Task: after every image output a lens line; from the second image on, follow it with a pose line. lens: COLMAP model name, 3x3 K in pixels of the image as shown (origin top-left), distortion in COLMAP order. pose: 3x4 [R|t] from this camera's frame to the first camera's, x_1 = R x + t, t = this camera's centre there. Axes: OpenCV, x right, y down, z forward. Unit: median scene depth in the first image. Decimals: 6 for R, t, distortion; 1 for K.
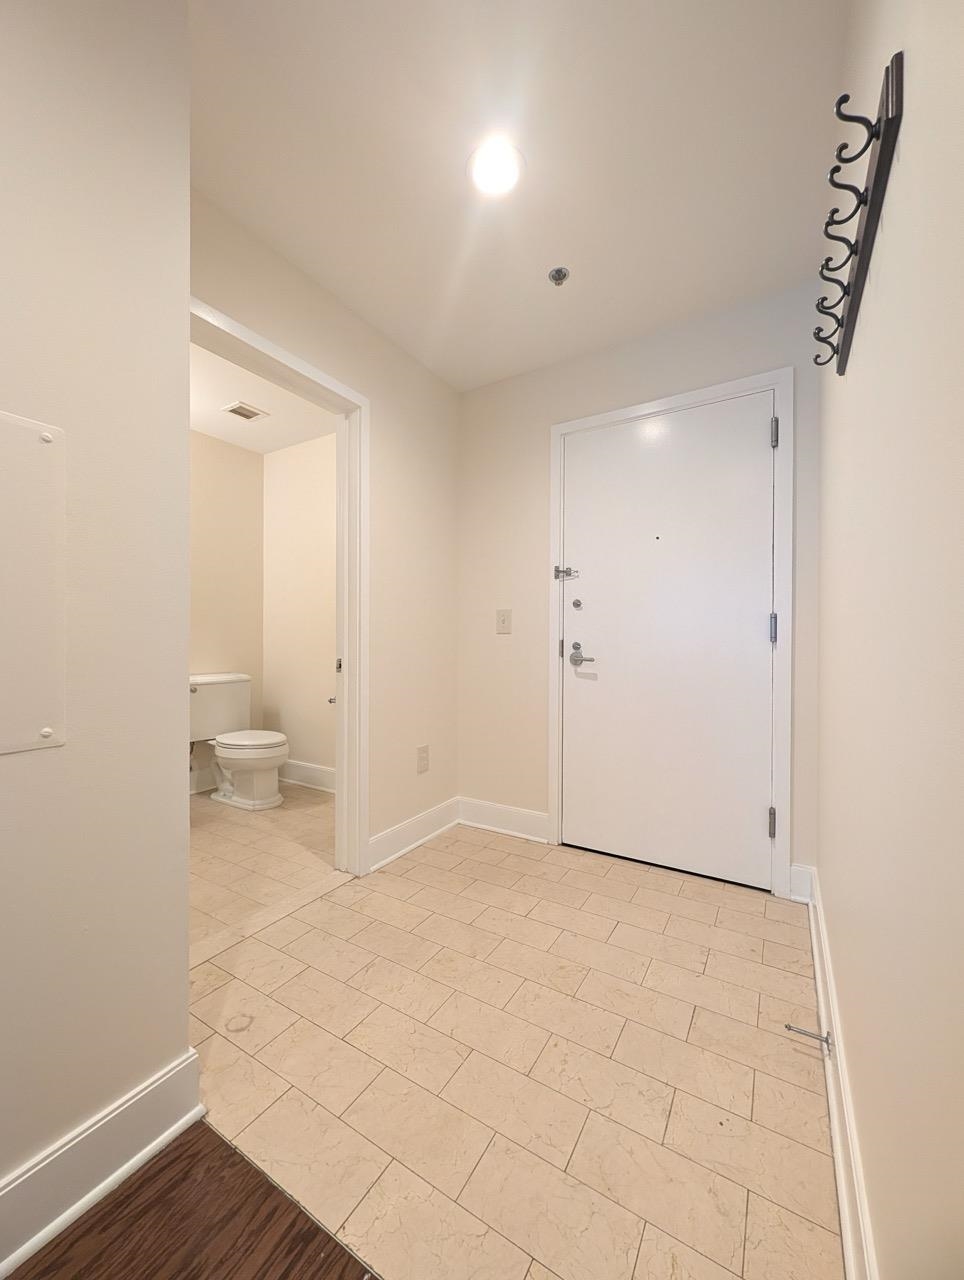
lens RADIAL K [[494.0, 0, 481.2], [0, 494.0, 639.5], [0, 0, 1]] dist [0.002000, 0.000057]
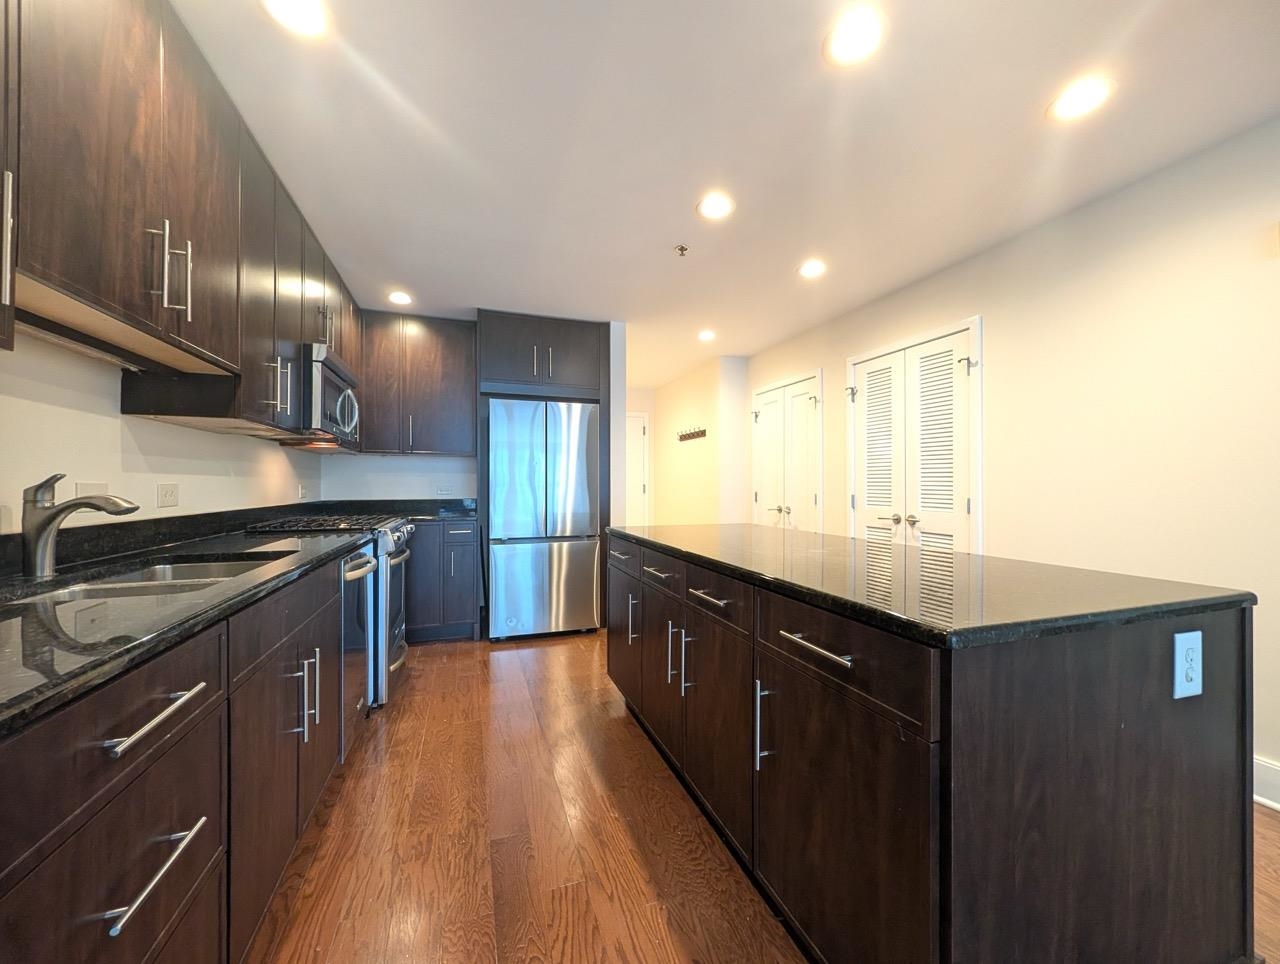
lens RADIAL K [[494.0, 0, 644.7], [0, 494.0, 482.0], [0, 0, 1]] dist [0.002000, 0.000057]
pose [[0.626640, 0.000556, 0.779308, -2.603755], [0.001323, 0.999998, -0.001777, -0.081786], [-0.779307, 0.002145, 0.626638, -1.425348]]
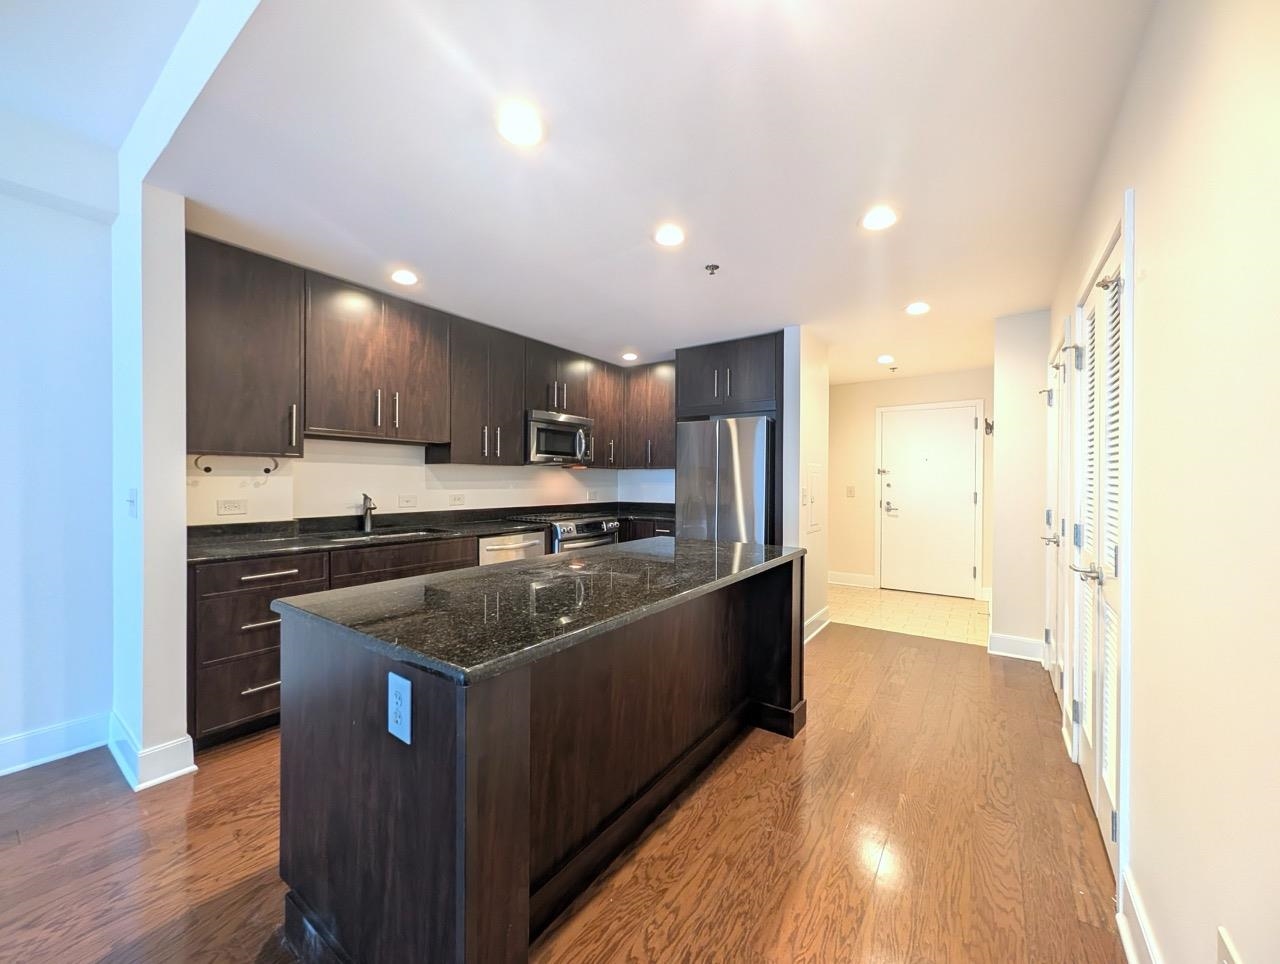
lens RADIAL K [[494.0, 0, 642.9], [0, 494.0, 483.2], [0, 0, 1]] dist [0.002000, 0.000057]
pose [[0.998132, 0.000087, -0.061102, -1.295091], [0.000277, 0.999982, 0.005950, -0.151399], [0.061102, -0.005956, 0.998114, -2.214346]]
